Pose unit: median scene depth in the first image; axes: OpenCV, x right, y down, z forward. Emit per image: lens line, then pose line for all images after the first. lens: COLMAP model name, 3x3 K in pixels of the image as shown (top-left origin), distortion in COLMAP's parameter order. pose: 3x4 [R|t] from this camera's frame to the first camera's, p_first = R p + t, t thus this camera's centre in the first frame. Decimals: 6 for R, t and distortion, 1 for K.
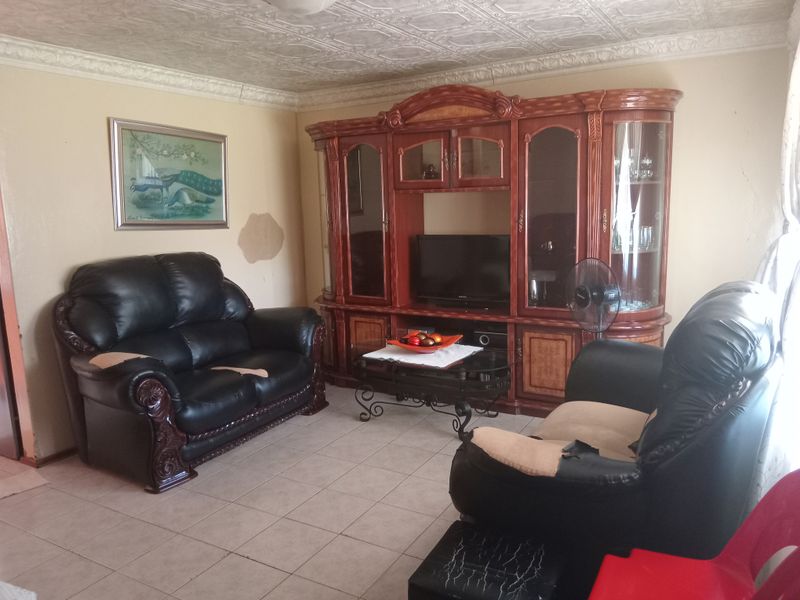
lens RADIAL K [[611.6, 0, 398.3], [0, 611.6, 300.8], [0, 0, 1]] dist [0.114520, -0.205528]
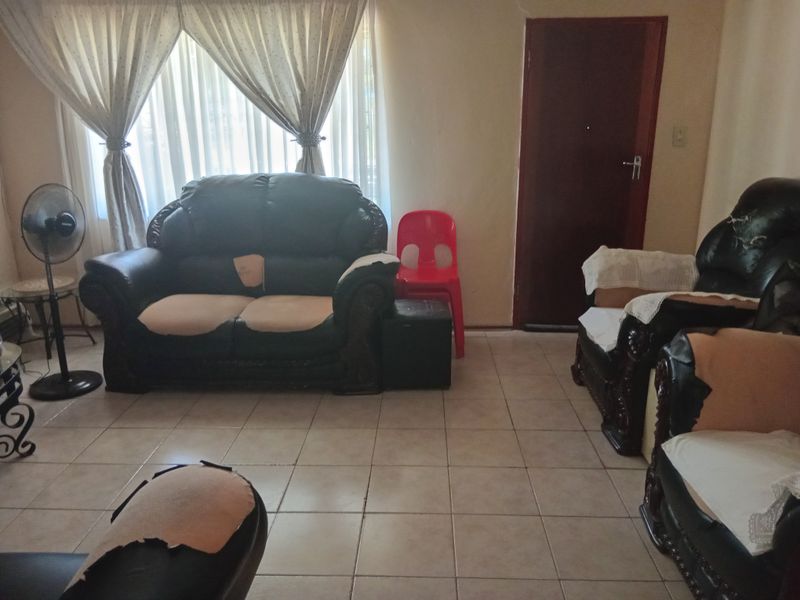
lens RADIAL K [[611.6, 0, 398.3], [0, 611.6, 300.8], [0, 0, 1]] dist [0.114520, -0.205528]
pose [[-0.466204, -0.217276, 0.857581, -0.646427], [0.168931, 0.929671, 0.327376, -0.103484], [-0.868399, 0.297496, -0.396711, 0.801492]]
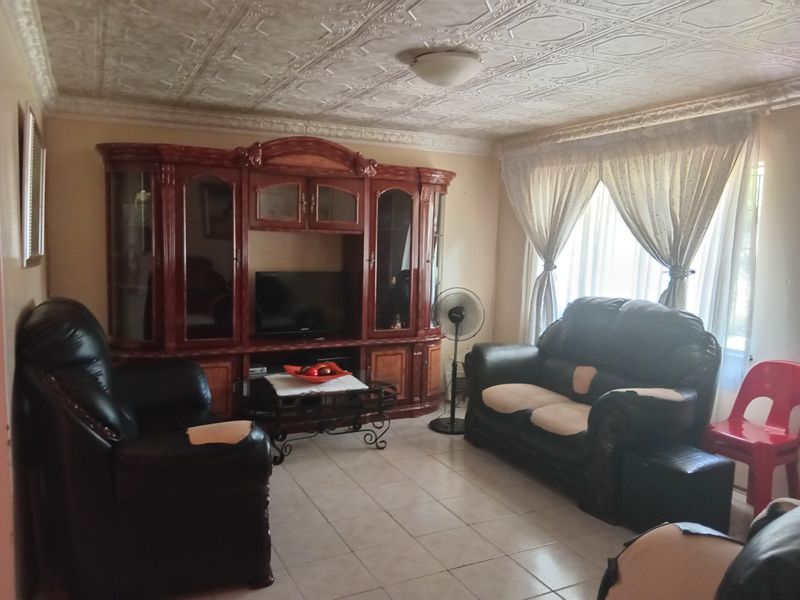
lens RADIAL K [[611.6, 0, 398.3], [0, 611.6, 300.8], [0, 0, 1]] dist [0.114520, -0.205528]
pose [[0.541150, -0.043388, 0.839806, -0.778337], [0.094984, 0.995431, -0.009777, -0.032958], [-0.835544, 0.085059, 0.542799, 0.301198]]
